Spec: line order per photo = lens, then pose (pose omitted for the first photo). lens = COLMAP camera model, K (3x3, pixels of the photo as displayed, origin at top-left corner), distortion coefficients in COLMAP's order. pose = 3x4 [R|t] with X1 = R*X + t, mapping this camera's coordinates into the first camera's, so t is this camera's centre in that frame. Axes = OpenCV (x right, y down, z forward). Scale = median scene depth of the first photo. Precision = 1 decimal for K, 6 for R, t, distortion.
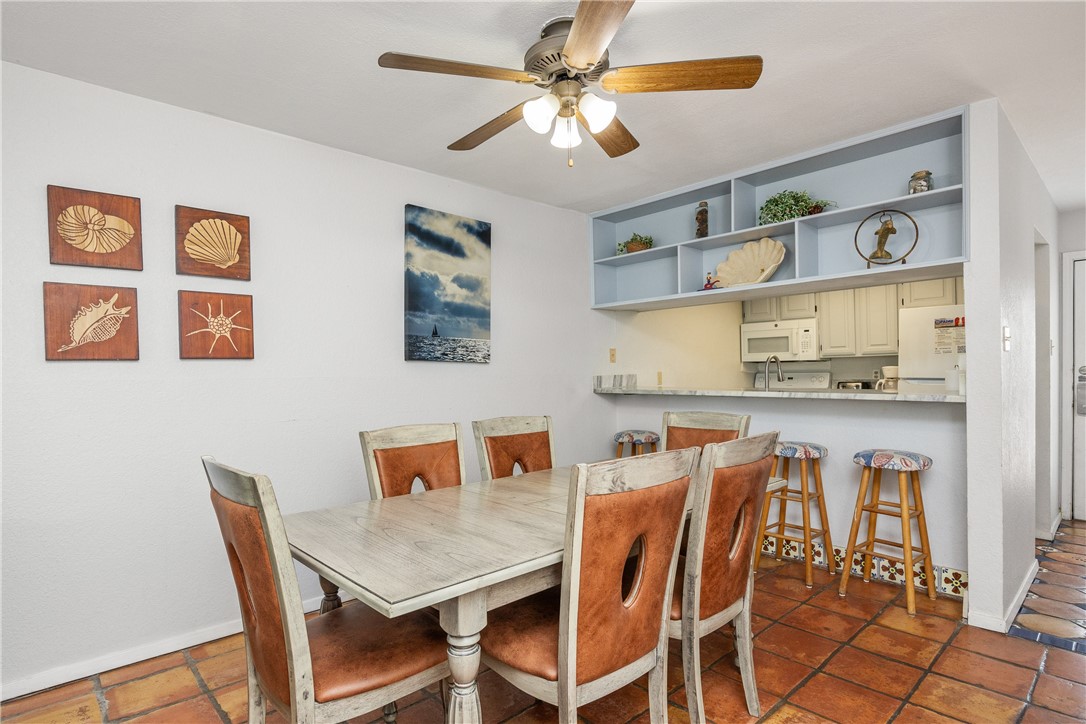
lens RADIAL K [[567.4, 0, 526.2], [0, 567.4, 383.4], [0, 0, 1]] dist [-0.010889, 0.000581]
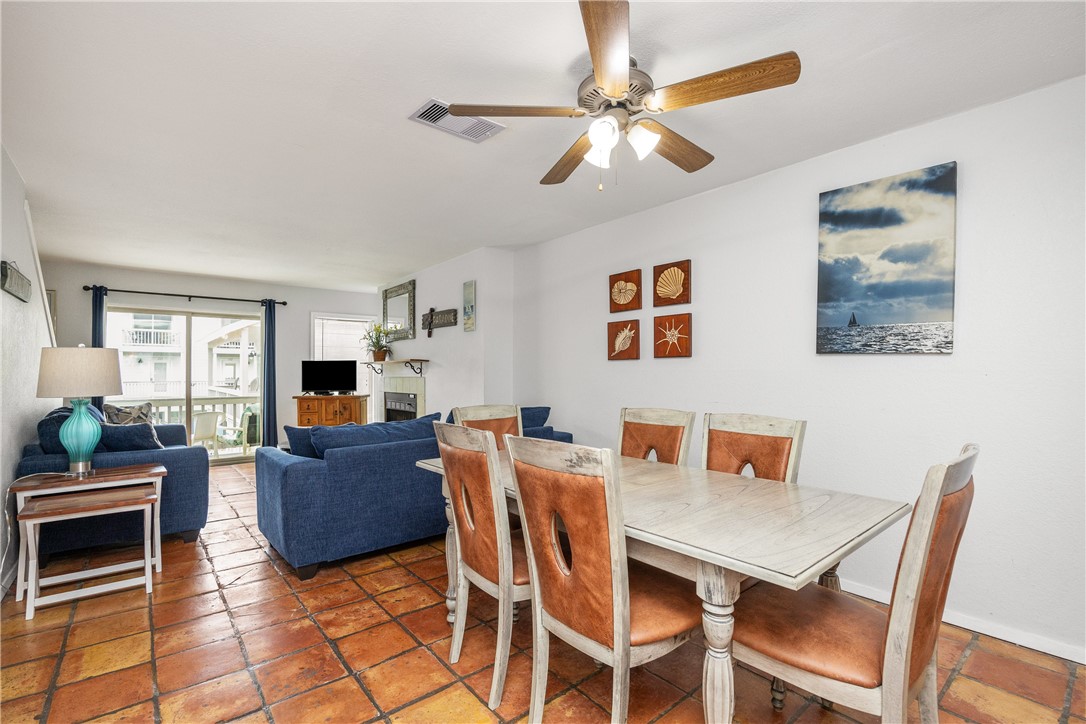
lens RADIAL K [[497.6, 0, 542.7], [0, 497.6, 364.8], [0, 0, 1]] dist [-0.013562, 0.001986]
pose [[-0.050421, 0.004539, -0.998718, 0.629975], [-0.010958, 0.999927, 0.005098, -0.019506], [0.998668, 0.011200, -0.050368, 0.535558]]
